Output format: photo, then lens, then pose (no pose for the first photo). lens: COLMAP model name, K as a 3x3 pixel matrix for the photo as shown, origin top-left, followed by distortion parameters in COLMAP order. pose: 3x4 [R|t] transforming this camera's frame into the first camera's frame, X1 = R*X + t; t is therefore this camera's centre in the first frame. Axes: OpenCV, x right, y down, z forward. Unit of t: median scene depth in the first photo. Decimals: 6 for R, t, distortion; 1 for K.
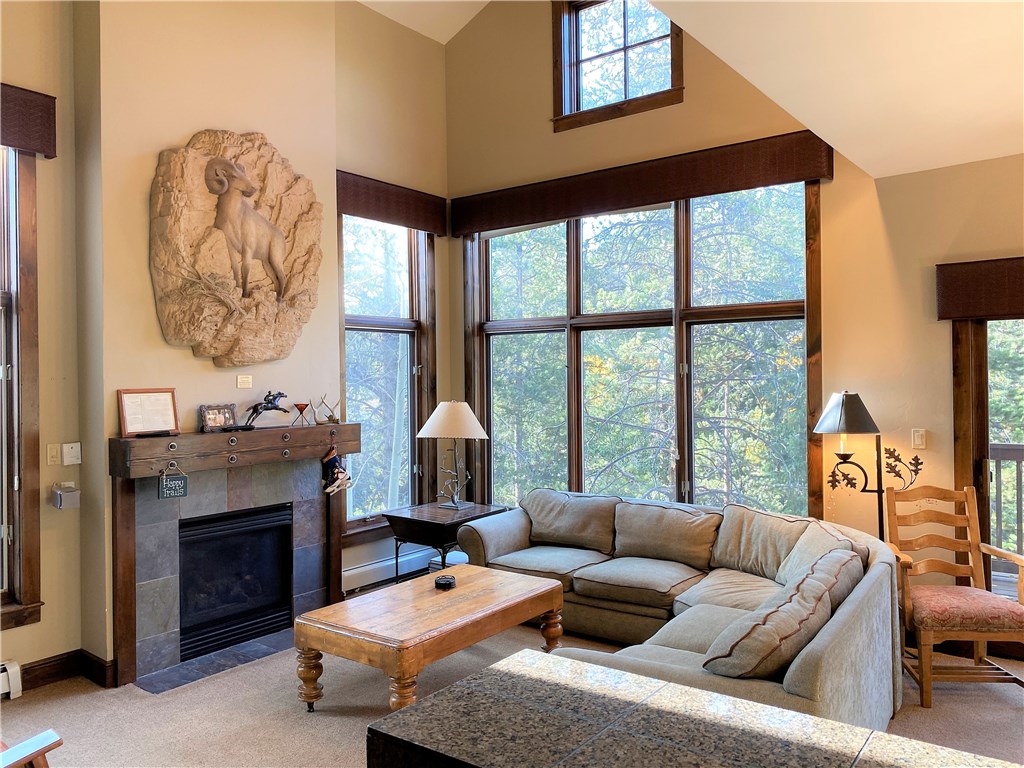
lens RADIAL K [[788.8, 0, 515.5], [0, 788.8, 379.6], [0, 0, 1]] dist [0.013705, 0.003877]
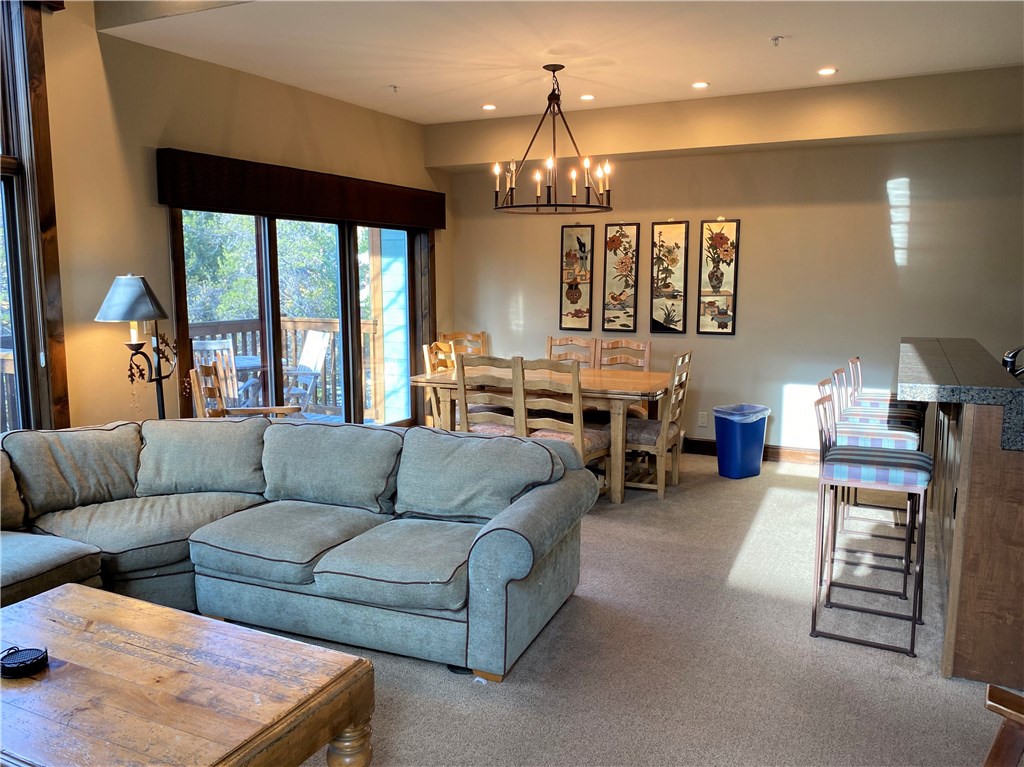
lens RADIAL K [[788.8, 0, 515.1], [0, 788.8, 385.0], [0, 0, 1]] dist [0.013705, 0.003877]
pose [[-0.179475, -0.127108, 0.975516, -0.558708], [0.003814, 0.991520, 0.129895, 0.023981], [-0.983755, 0.027033, -0.177468, 0.730978]]
